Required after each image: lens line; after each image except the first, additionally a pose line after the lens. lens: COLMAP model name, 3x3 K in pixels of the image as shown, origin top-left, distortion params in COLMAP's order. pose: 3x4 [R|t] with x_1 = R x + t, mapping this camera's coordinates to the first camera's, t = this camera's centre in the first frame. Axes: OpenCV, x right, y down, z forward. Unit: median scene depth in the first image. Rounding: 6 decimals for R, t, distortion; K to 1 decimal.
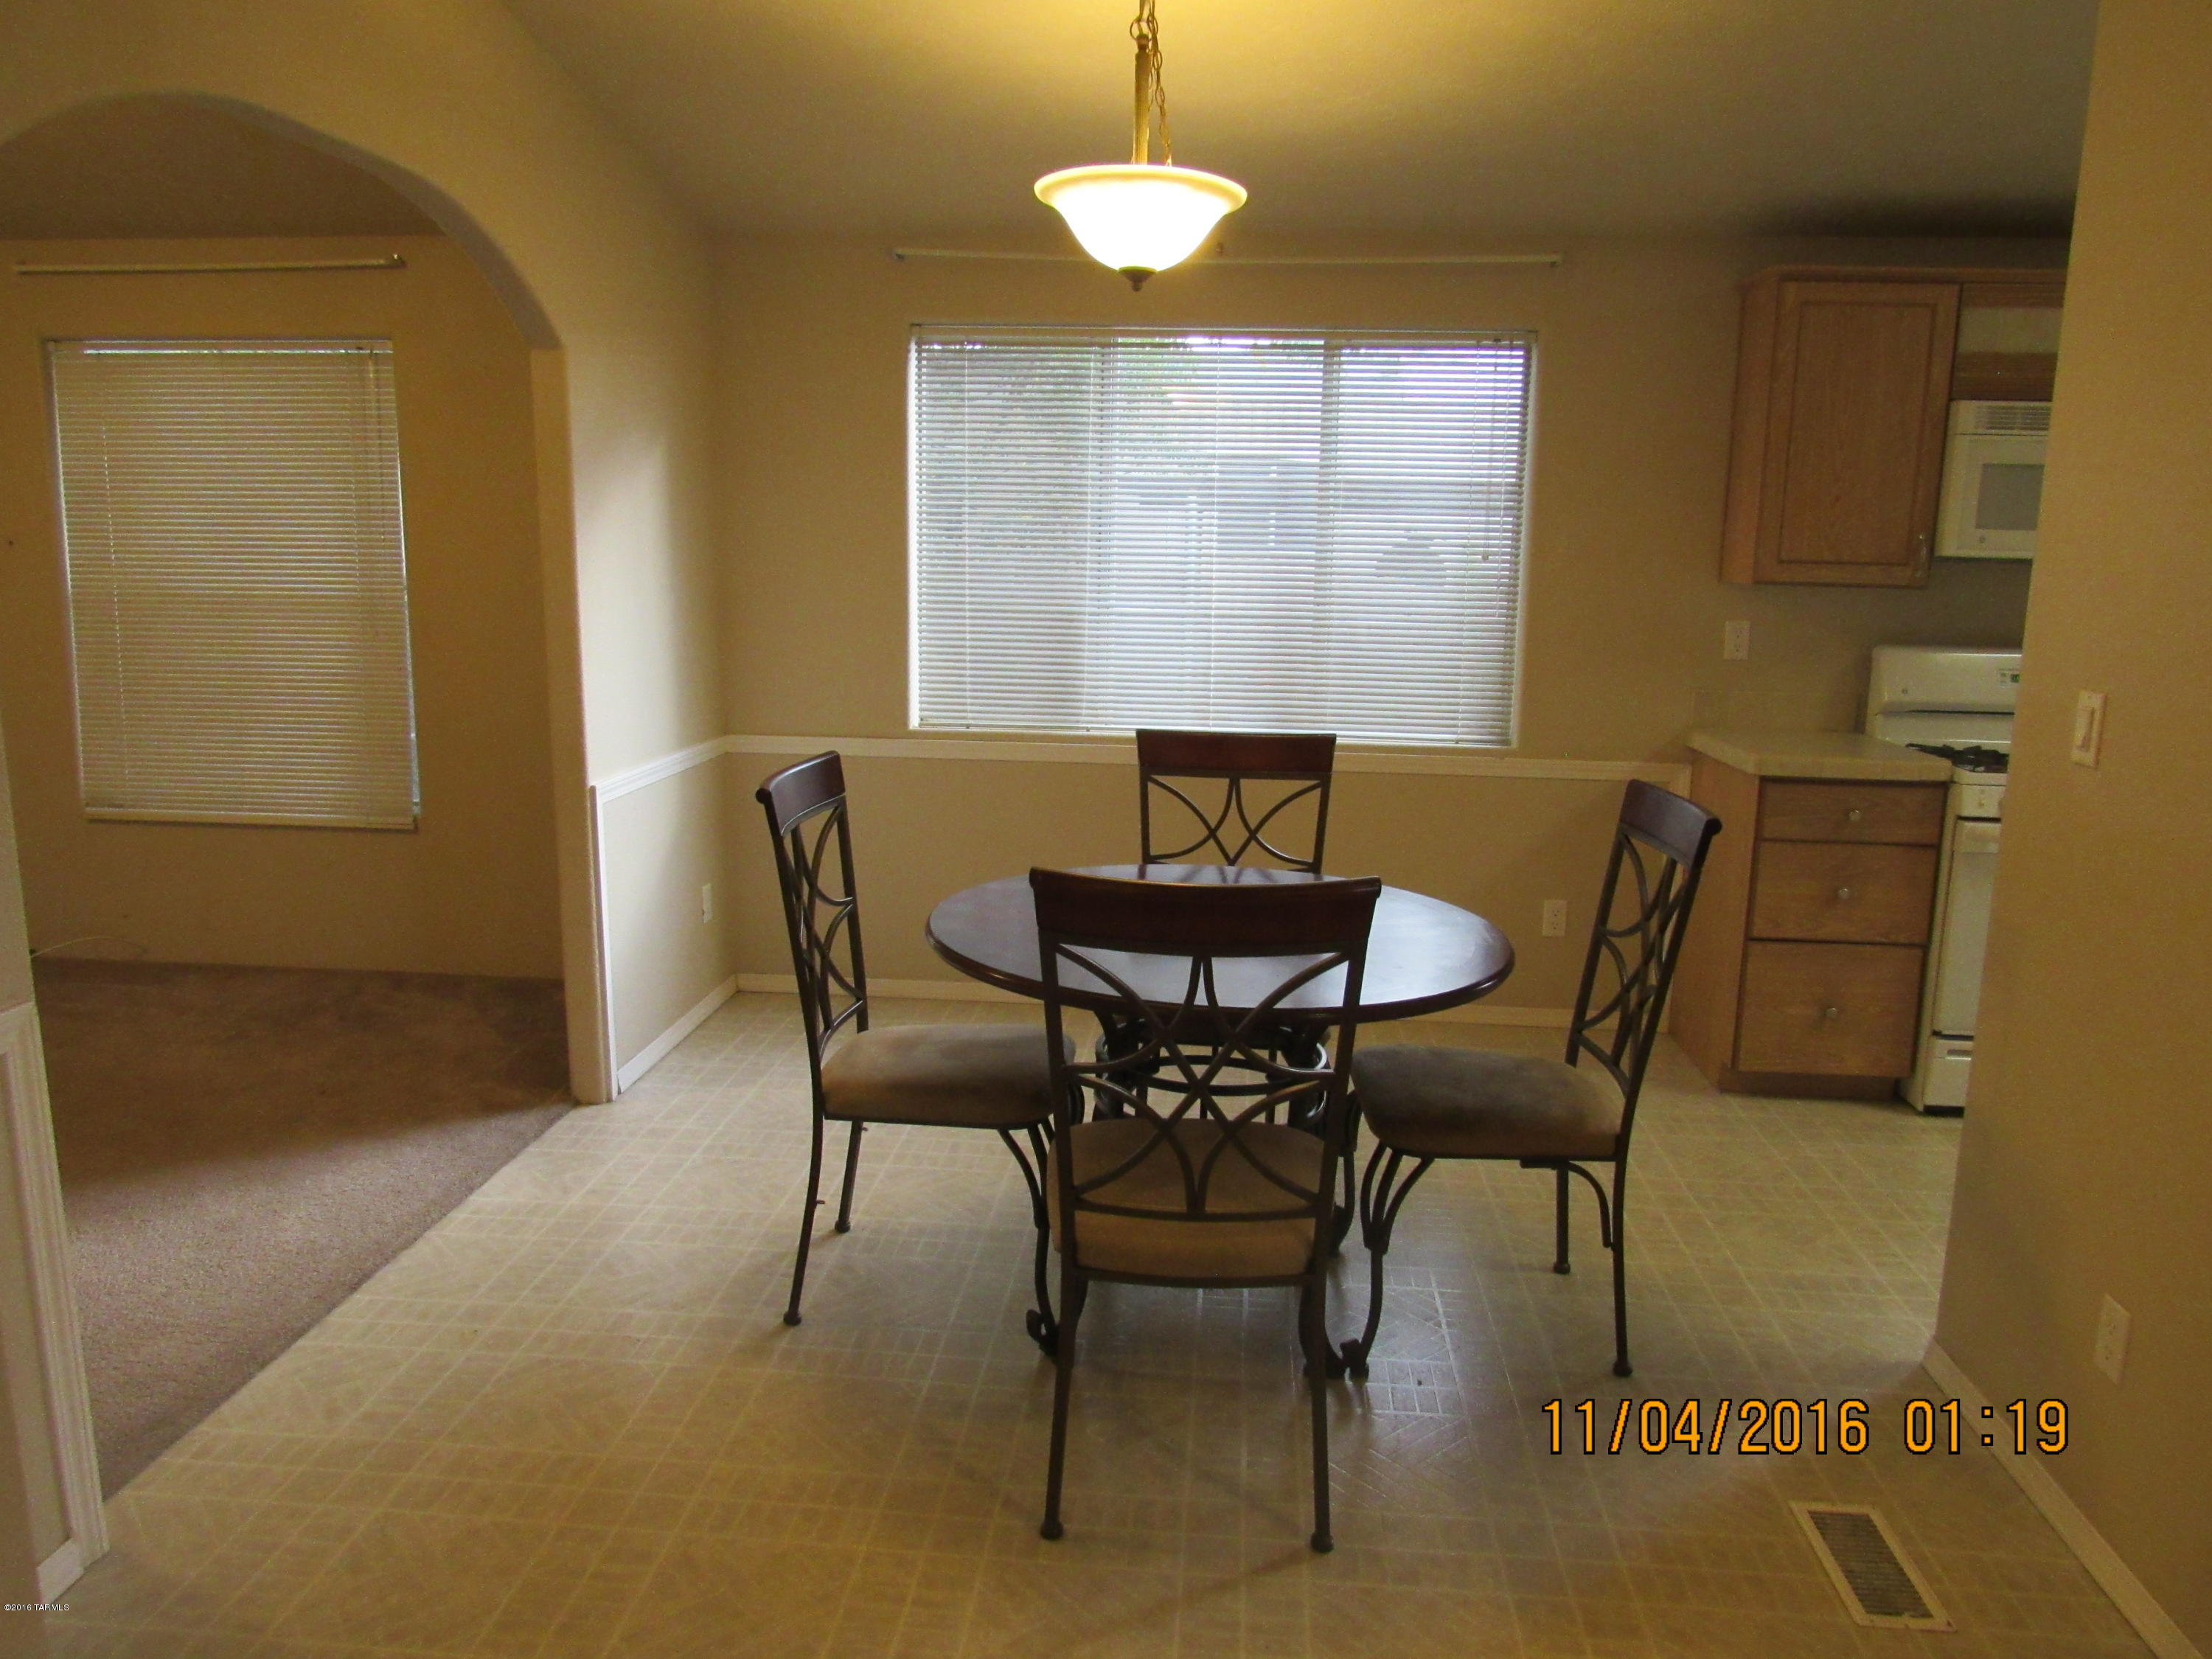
lens RADIAL K [[1600.6, 0, 1104.2], [0, 1600.6, 821.9], [0, 0, 1]] dist [-0.027873, 0.002093]
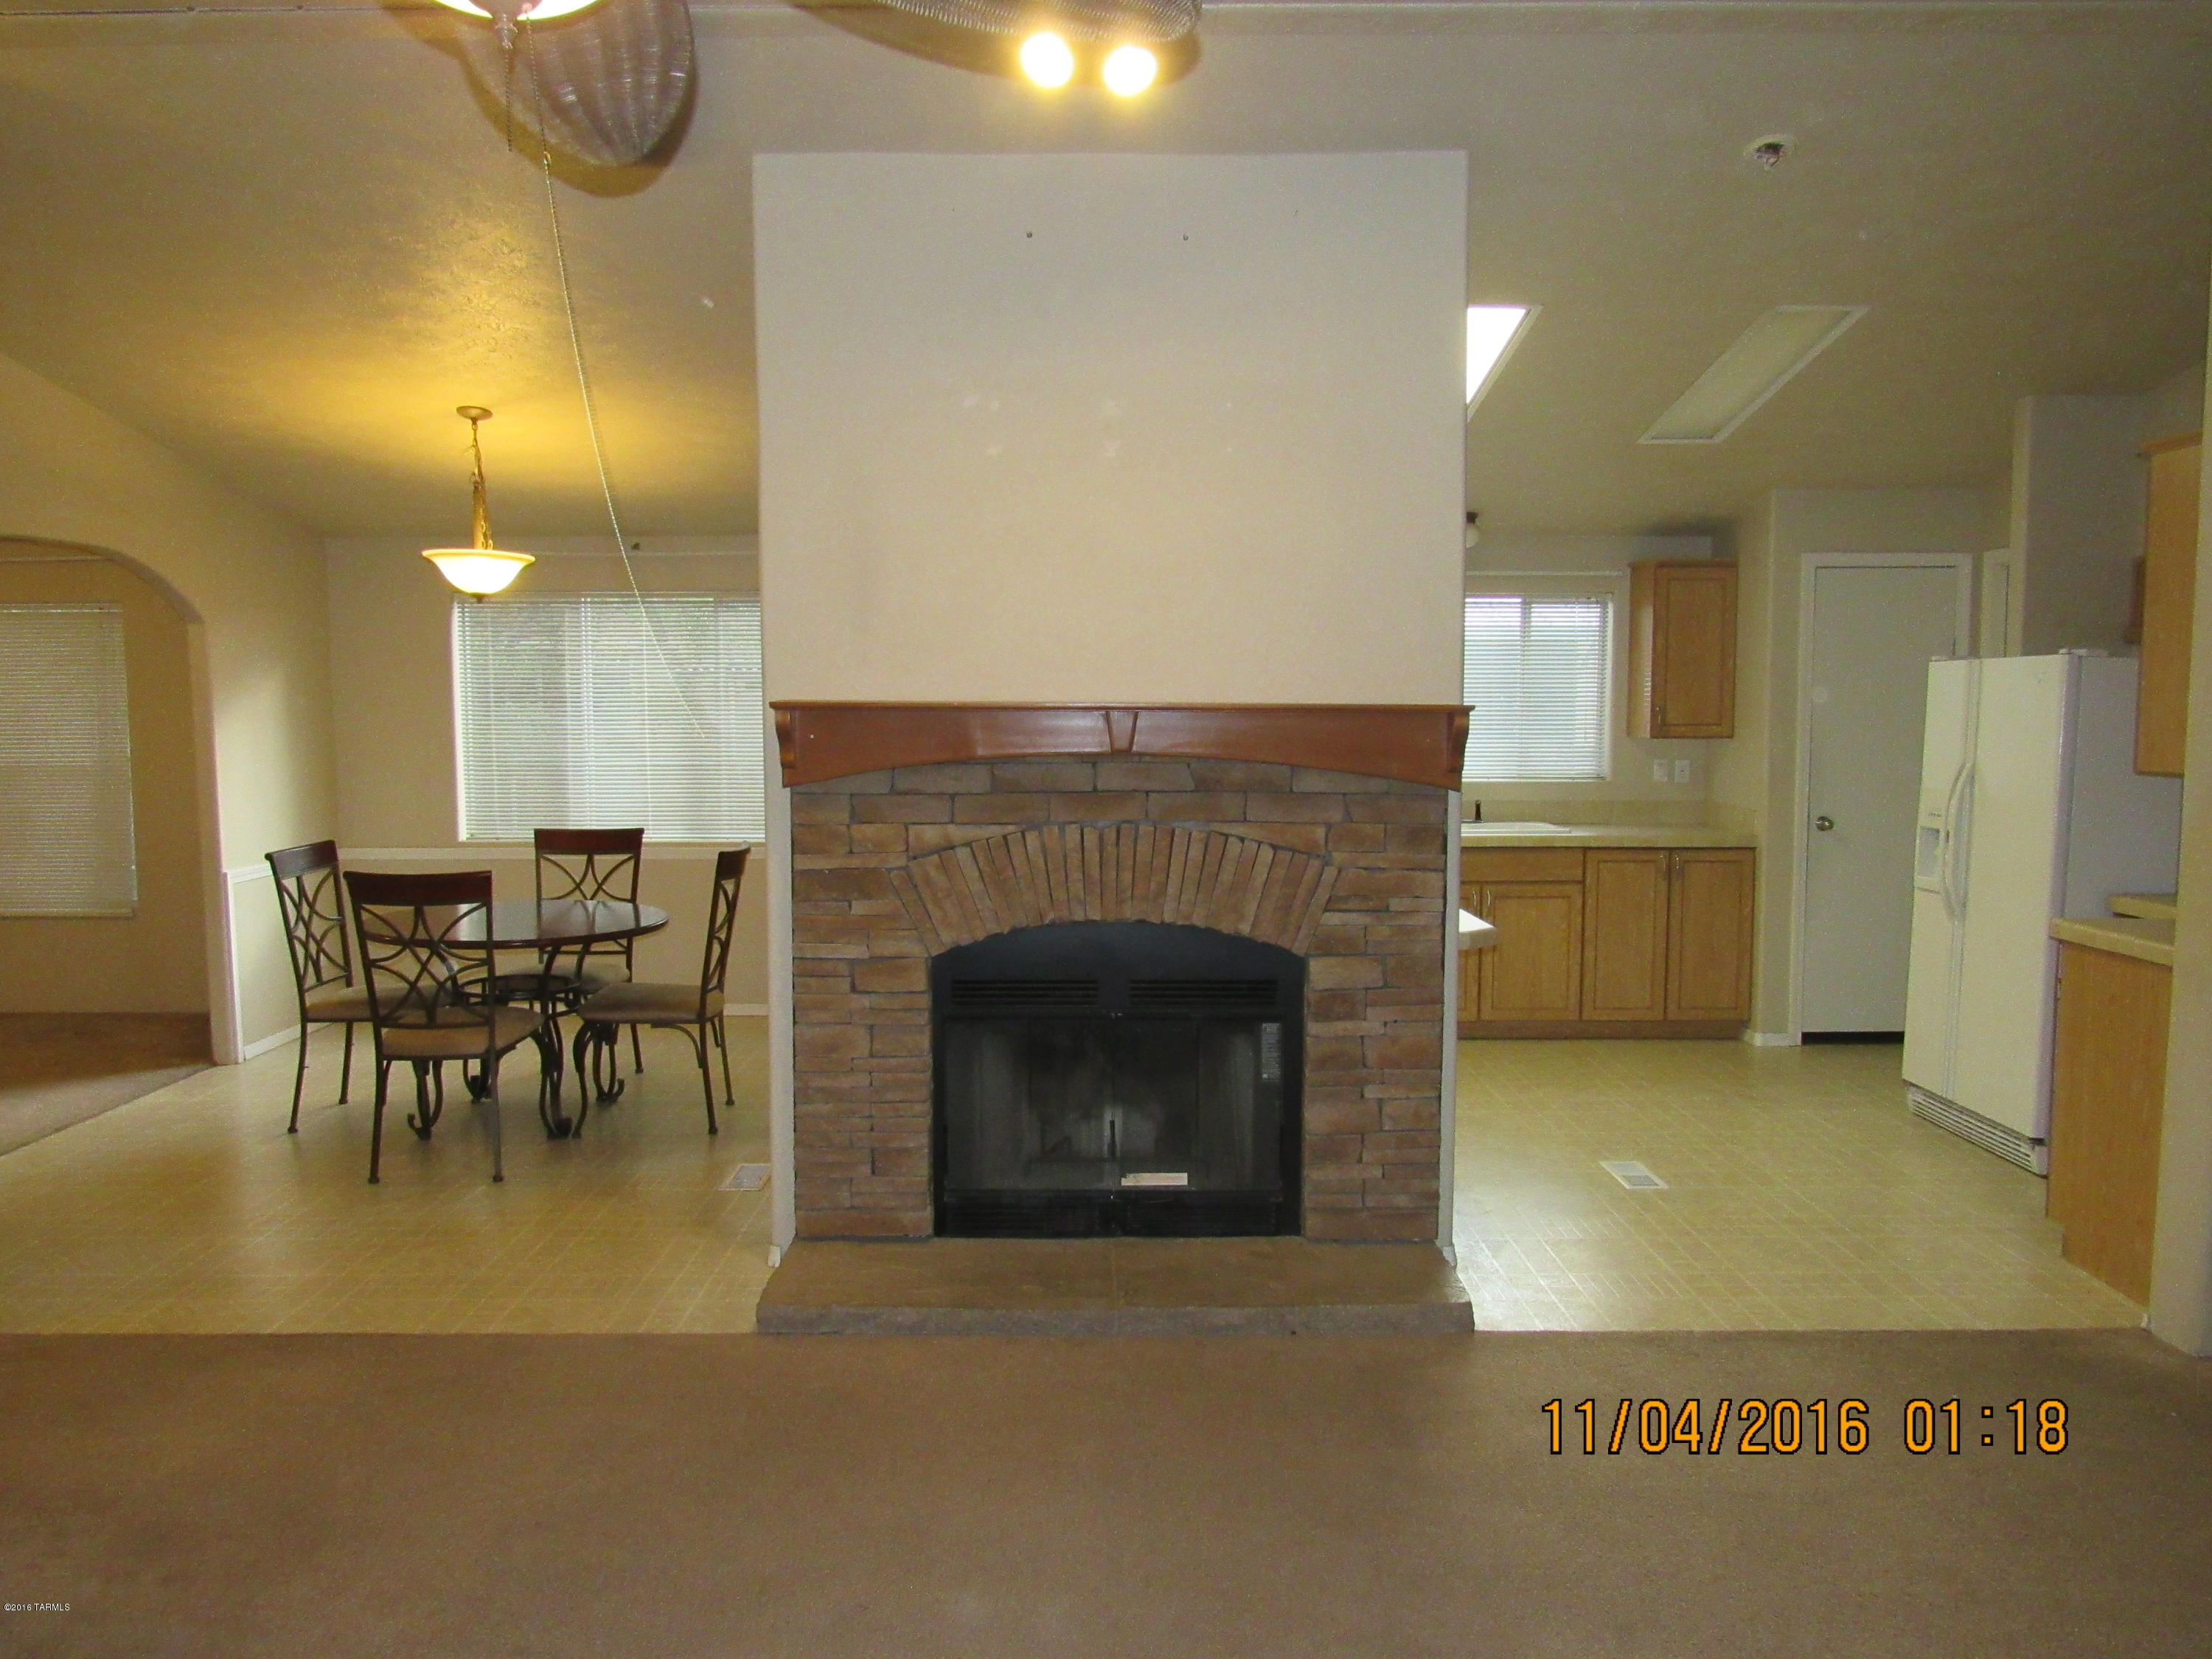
lens RADIAL K [[1600.6, 0, 1104.2], [0, 1600.6, 821.9], [0, 0, 1]] dist [-0.027873, 0.002093]
pose [[0.995184, -0.025827, 0.094556, 0.481658], [0.034562, 0.995165, -0.091931, 0.118577], [-0.091725, 0.094756, 0.991266, -0.815873]]
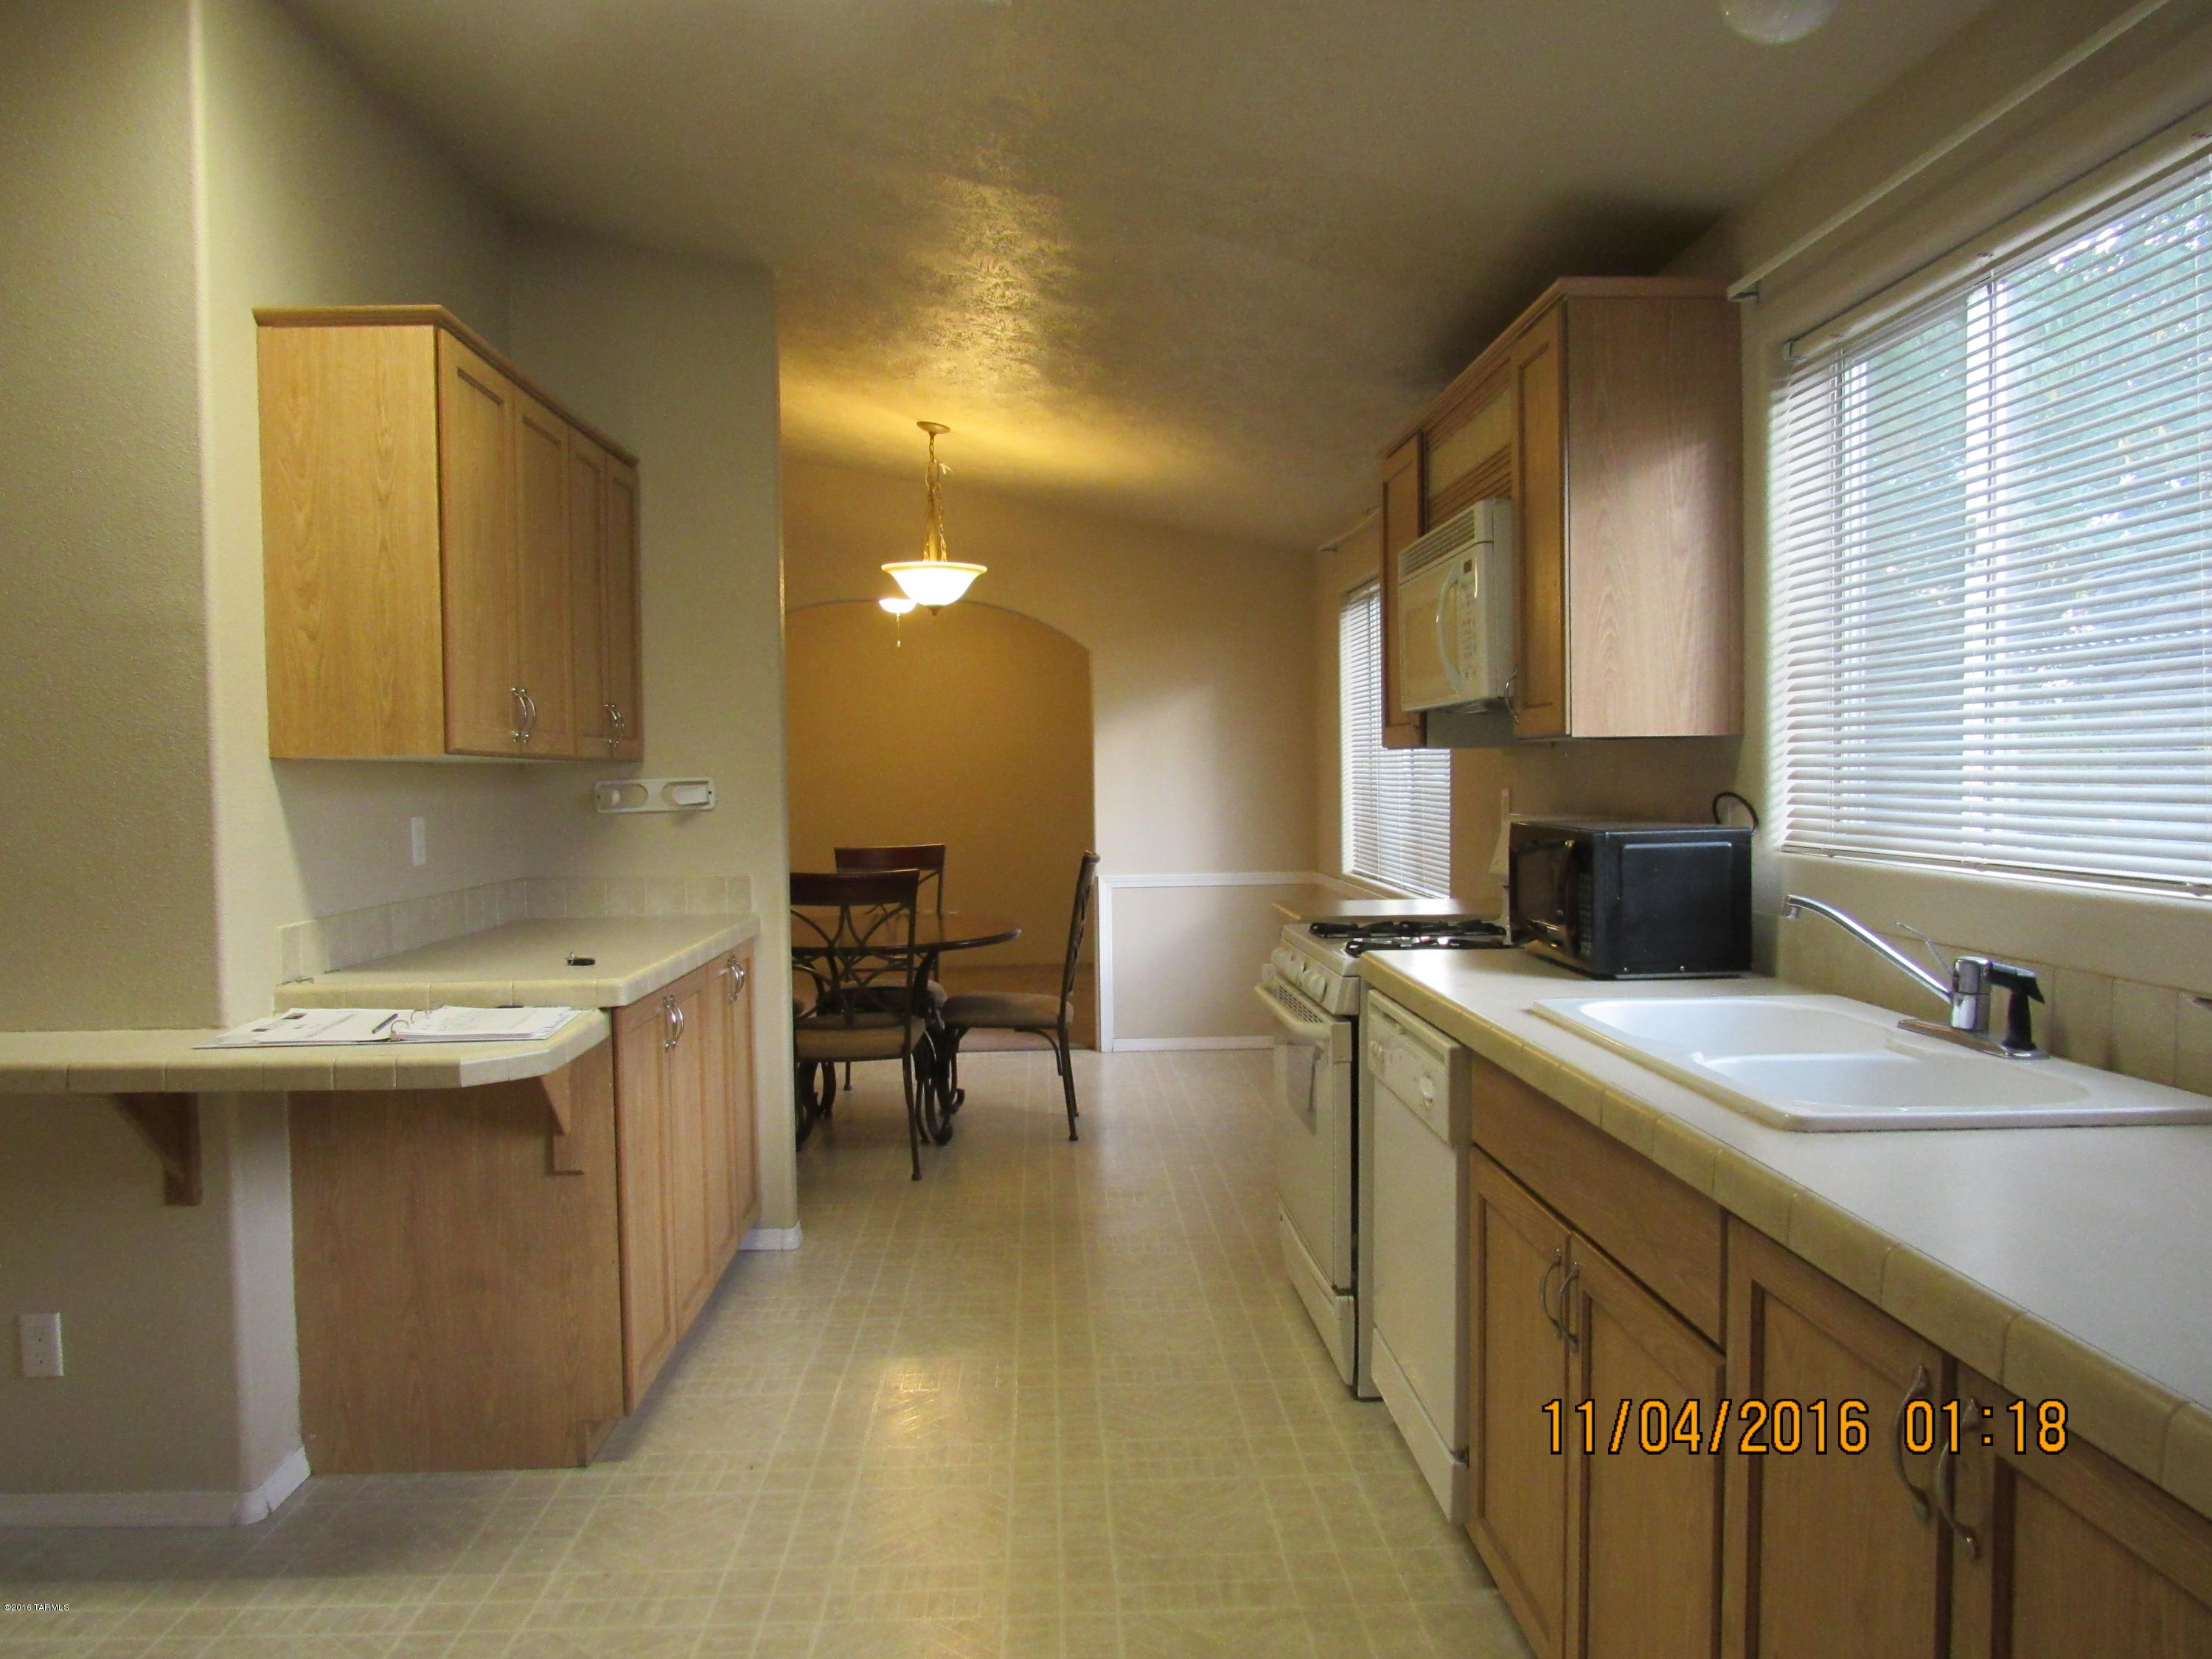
lens RADIAL K [[1578.5, 0, 1105.0], [0, 1578.5, 837.1], [0, 0, 1]] dist [-0.026761, 0.004808]
pose [[0.135077, 0.019986, -0.990634, 1.612076], [-0.154040, 0.988064, -0.001070, -0.074655], [0.978788, 0.152741, 0.136543, 0.791879]]
